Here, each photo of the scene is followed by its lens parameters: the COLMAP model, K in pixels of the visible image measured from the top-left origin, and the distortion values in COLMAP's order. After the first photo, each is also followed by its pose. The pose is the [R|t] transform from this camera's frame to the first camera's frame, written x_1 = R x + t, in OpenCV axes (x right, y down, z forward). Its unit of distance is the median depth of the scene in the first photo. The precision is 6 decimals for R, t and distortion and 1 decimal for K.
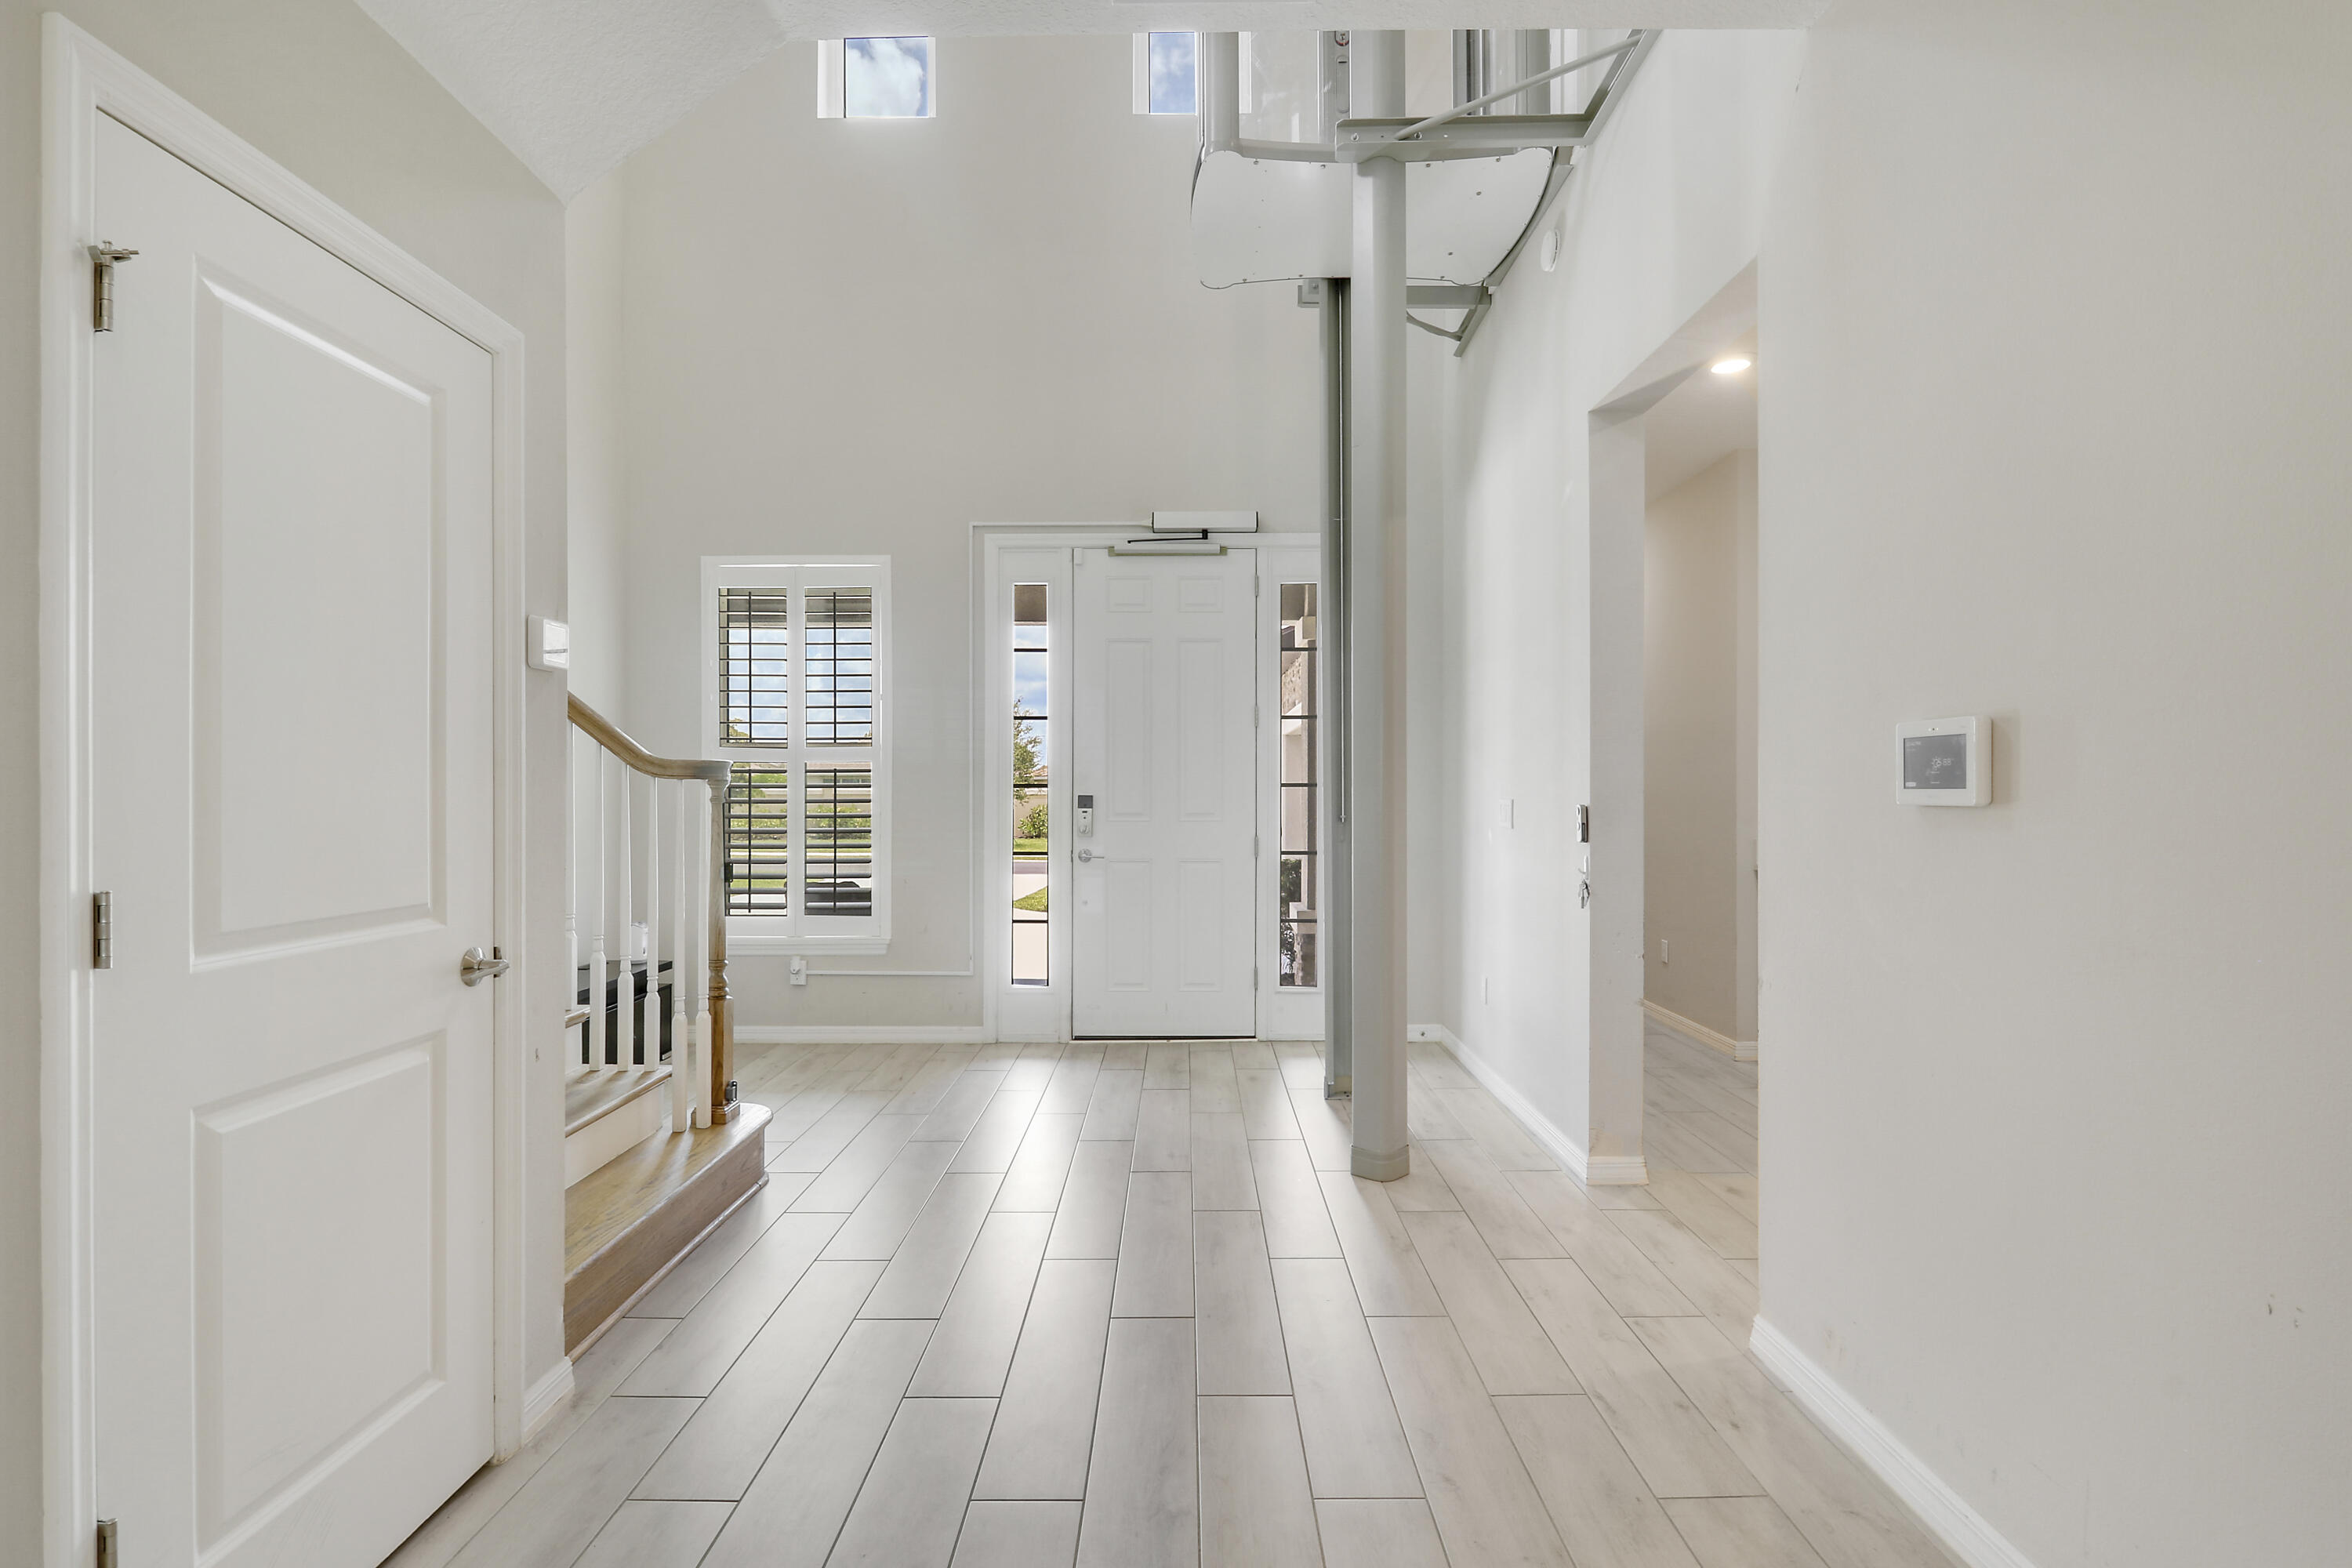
lens RADIAL K [[1111.1, 0, 1188.0], [0, 1111.1, 777.4], [0, 0, 1]] dist [0.032896, -0.029435]
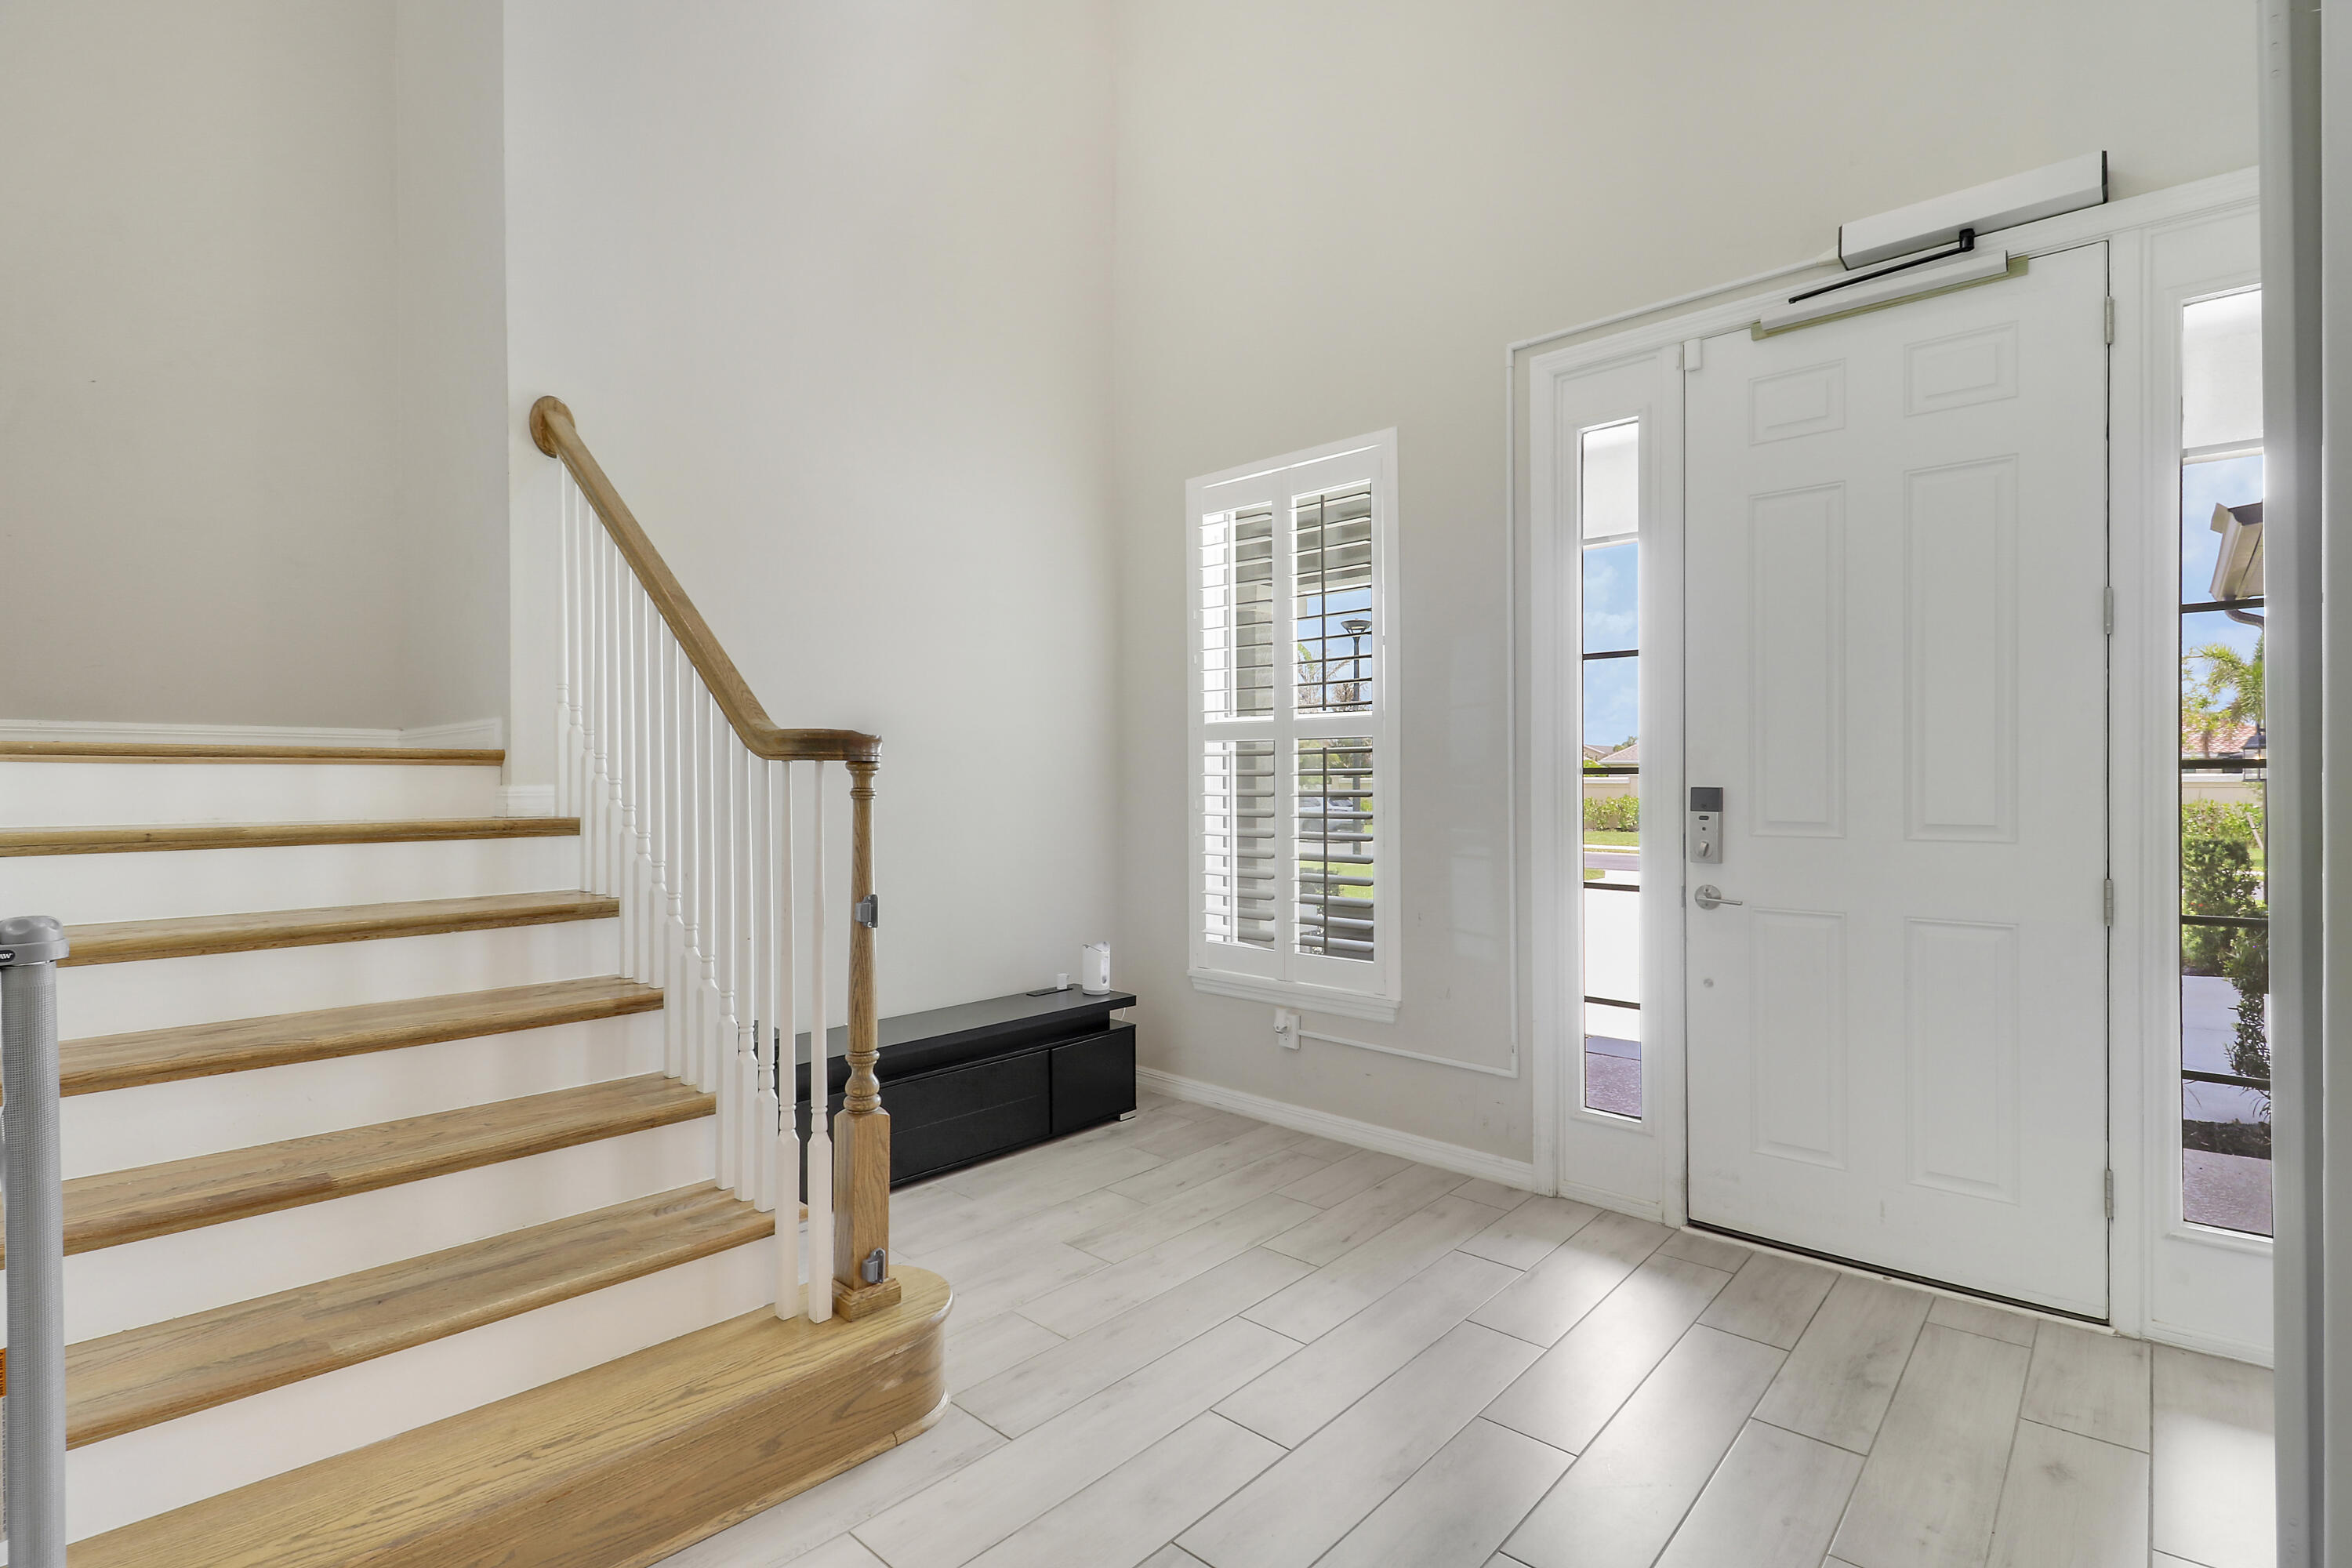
lens RADIAL K [[1111.1, 0, 1188.0], [0, 1111.1, 777.4], [0, 0, 1]] dist [0.032896, -0.029435]
pose [[0.760352, -0.000791, -0.649511, 0.071949], [0.006103, 0.999964, 0.005927, 0.005753], [0.649483, -0.008471, 0.760329, 0.412997]]
